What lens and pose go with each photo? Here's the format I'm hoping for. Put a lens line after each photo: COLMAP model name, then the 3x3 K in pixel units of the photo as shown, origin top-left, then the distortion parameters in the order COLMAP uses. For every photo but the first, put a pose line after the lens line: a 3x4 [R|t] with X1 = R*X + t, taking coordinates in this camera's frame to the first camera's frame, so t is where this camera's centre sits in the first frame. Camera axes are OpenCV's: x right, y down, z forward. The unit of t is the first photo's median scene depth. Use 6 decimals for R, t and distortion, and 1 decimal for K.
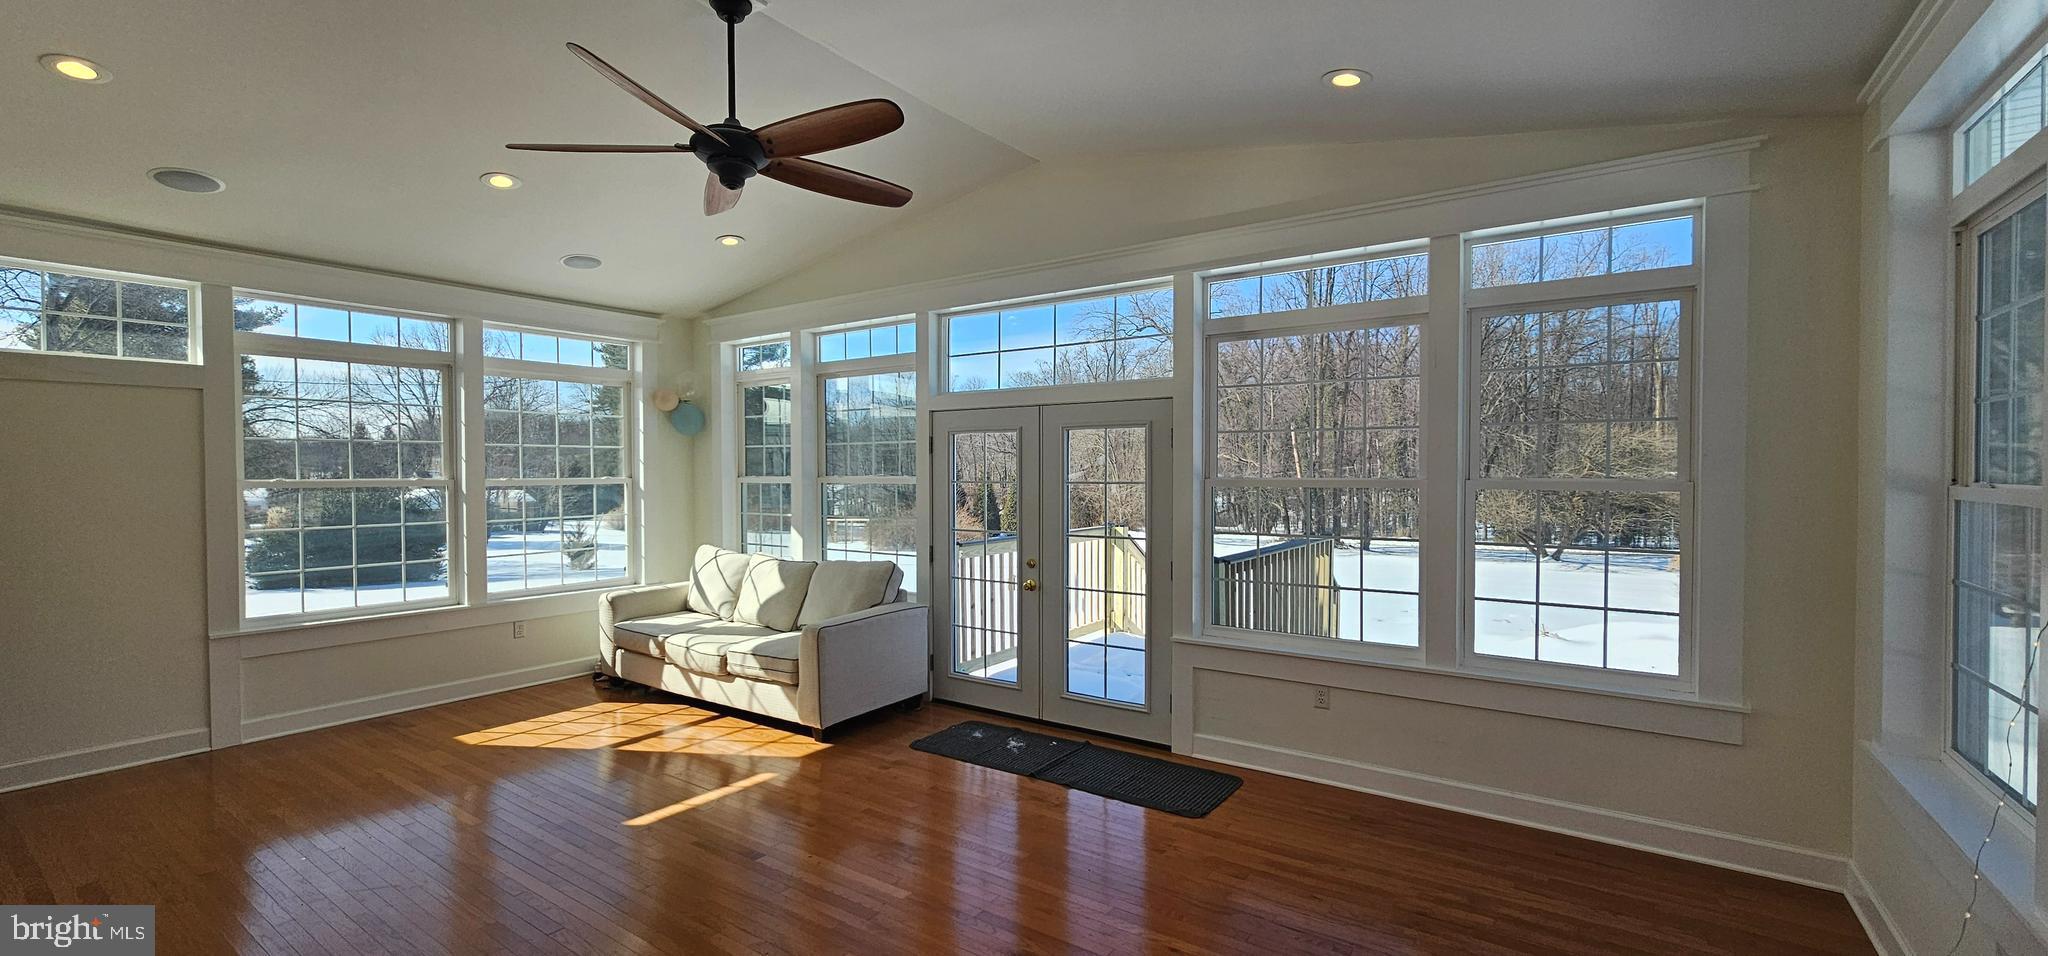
lens RADIAL K [[835.7, 0, 1028.9], [0, 835.7, 491.5], [0, 0, 1]] dist [-0.002599, 0.000516]
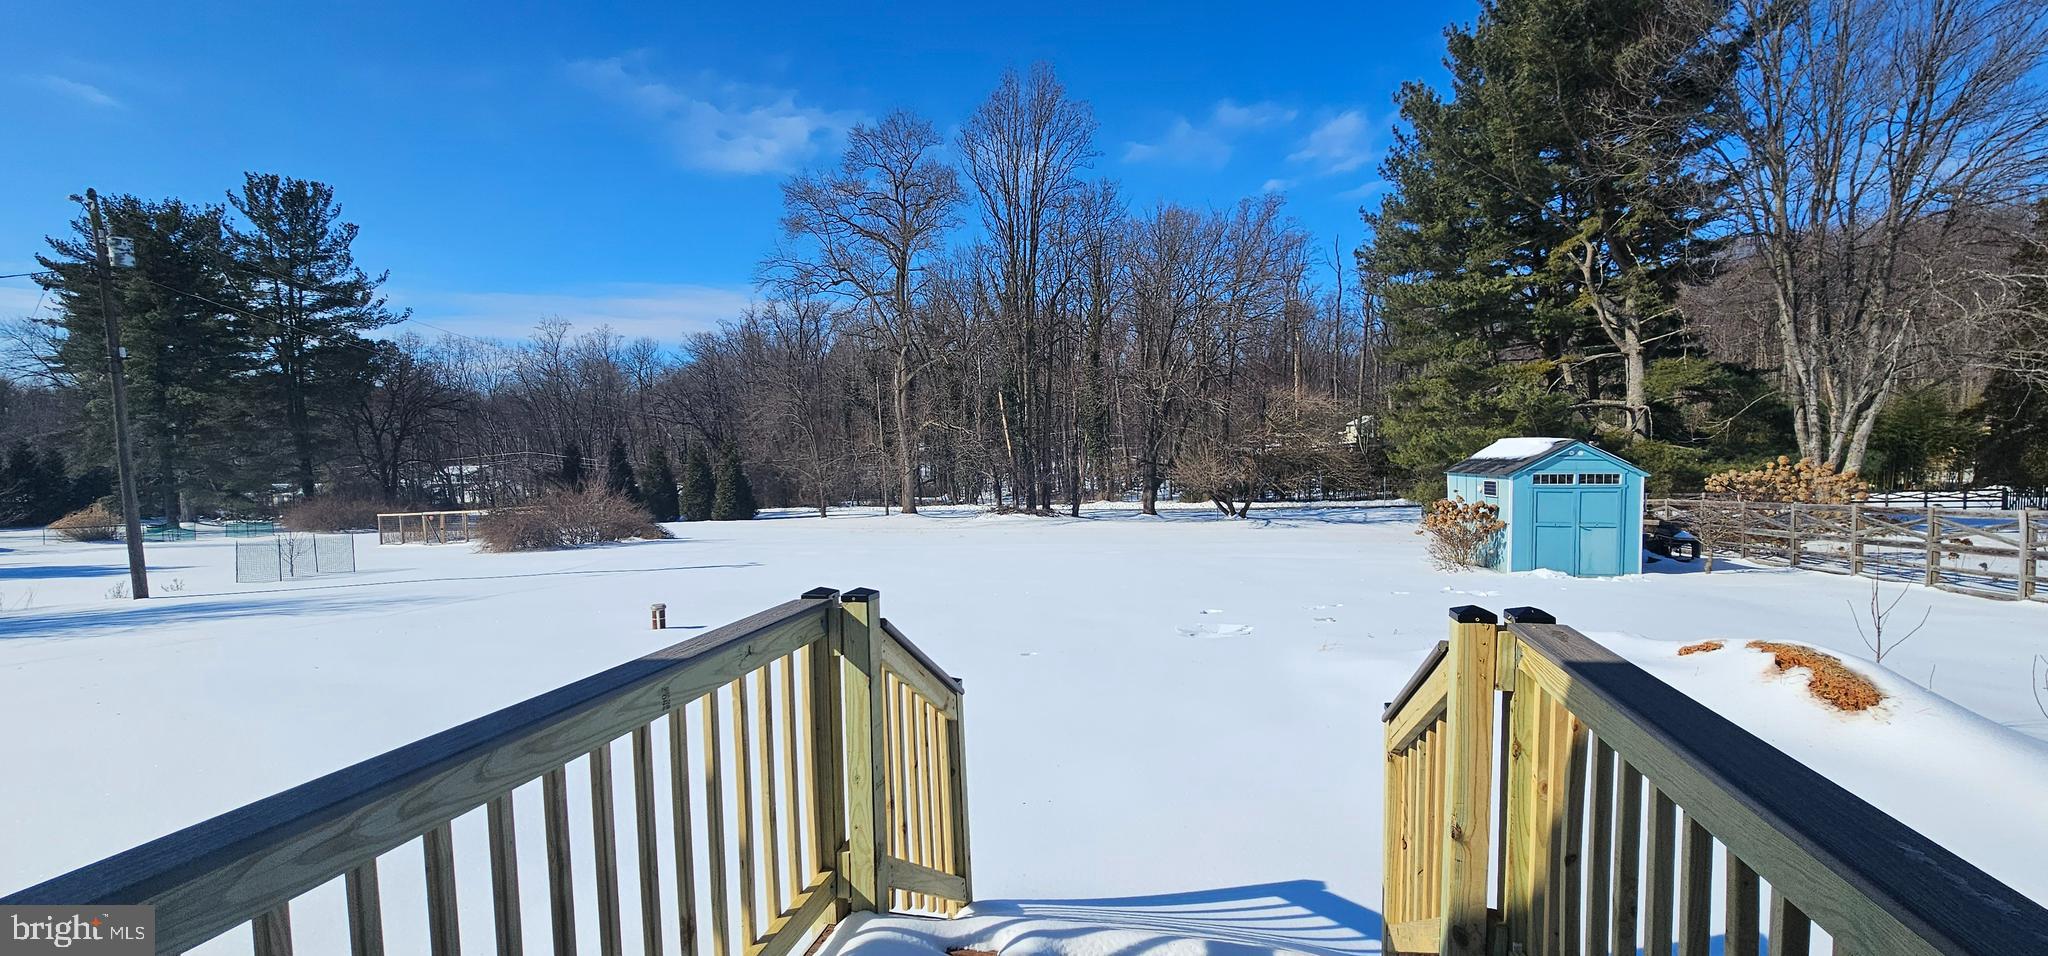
lens RADIAL K [[835.7, 0, 1022.9], [0, 835.7, 484.2], [0, 0, 1]] dist [-0.002599, 0.000516]
pose [[0.939408, -0.038784, 0.340599, 0.087679], [0.029487, 0.999039, 0.032431, -0.017892], [-0.341529, -0.020422, 0.939649, 0.961384]]
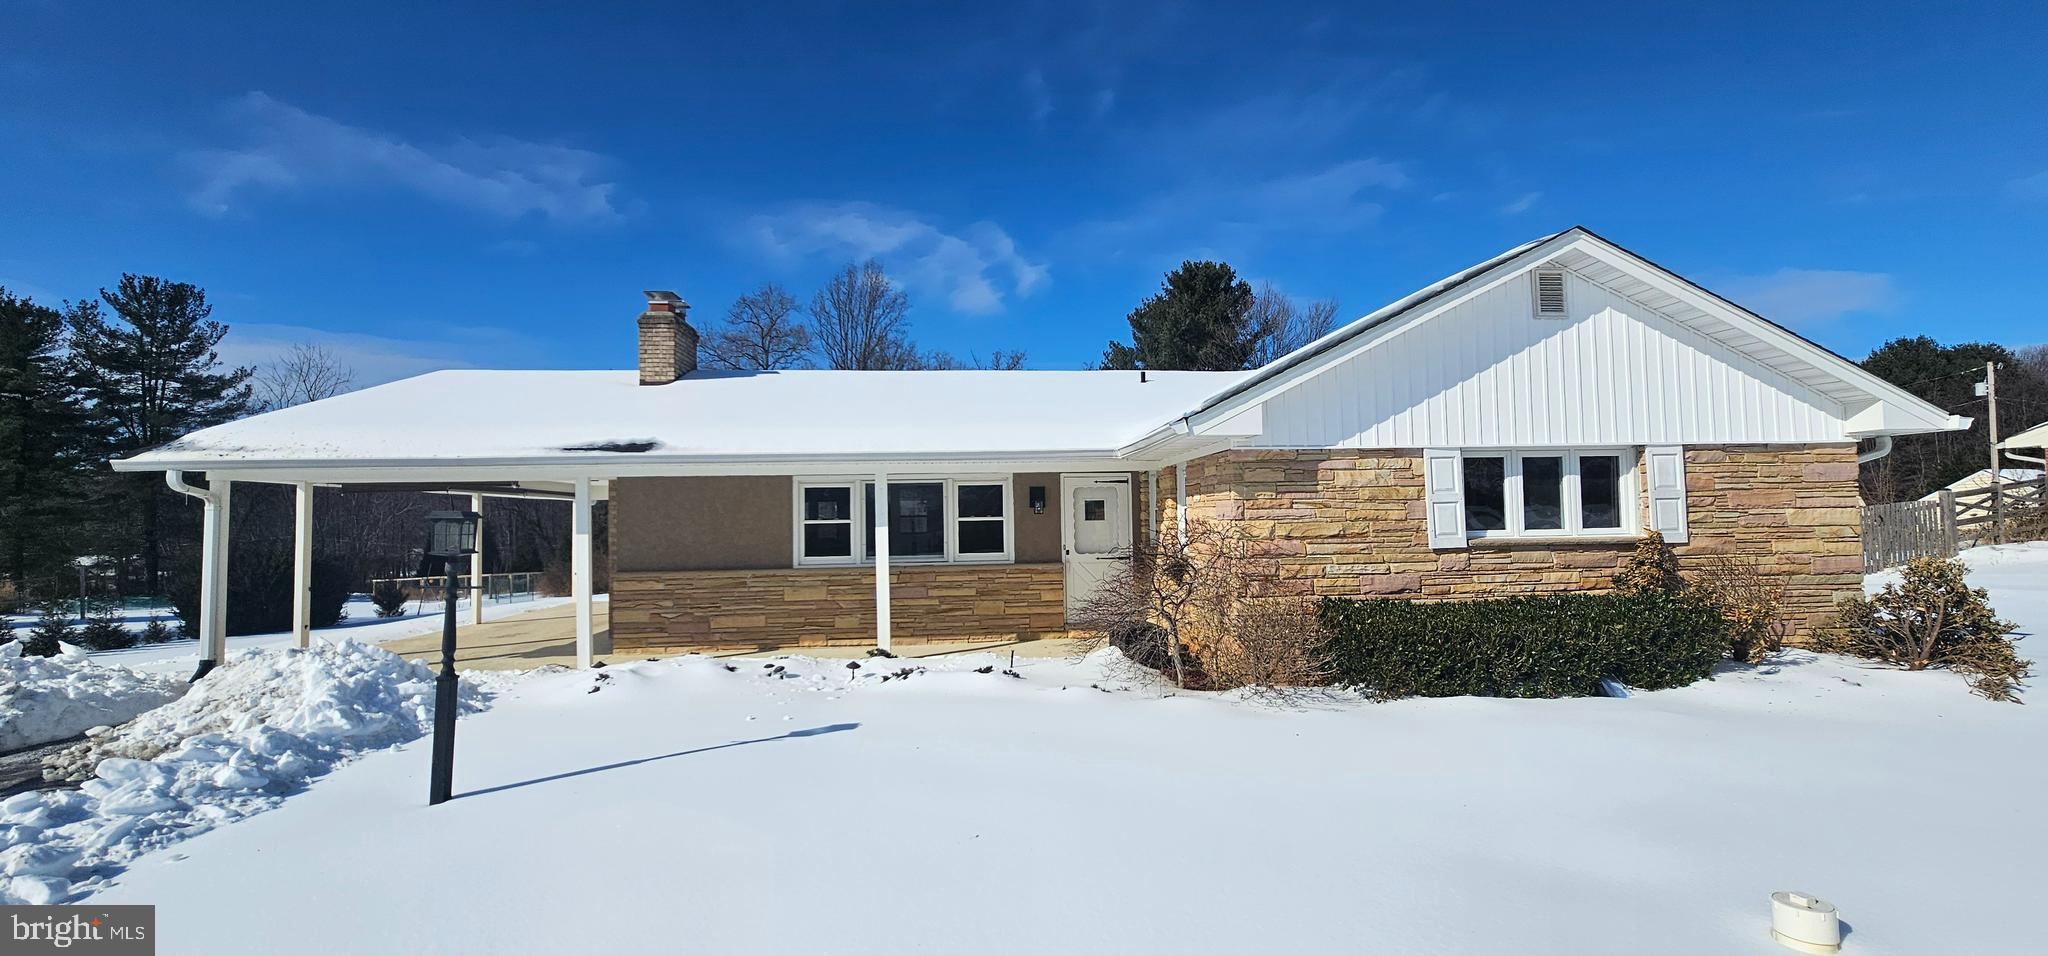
lens RADIAL K [[835.7, 0, 1023.3], [0, 835.7, 481.5], [0, 0, 1]] dist [-0.002599, 0.000516]
pose [[0.768147, 0.018313, 0.640012, -3.355574], [0.033152, 0.997112, -0.068320, 0.096855], [-0.639415, 0.073698, 0.765322, -2.072842]]
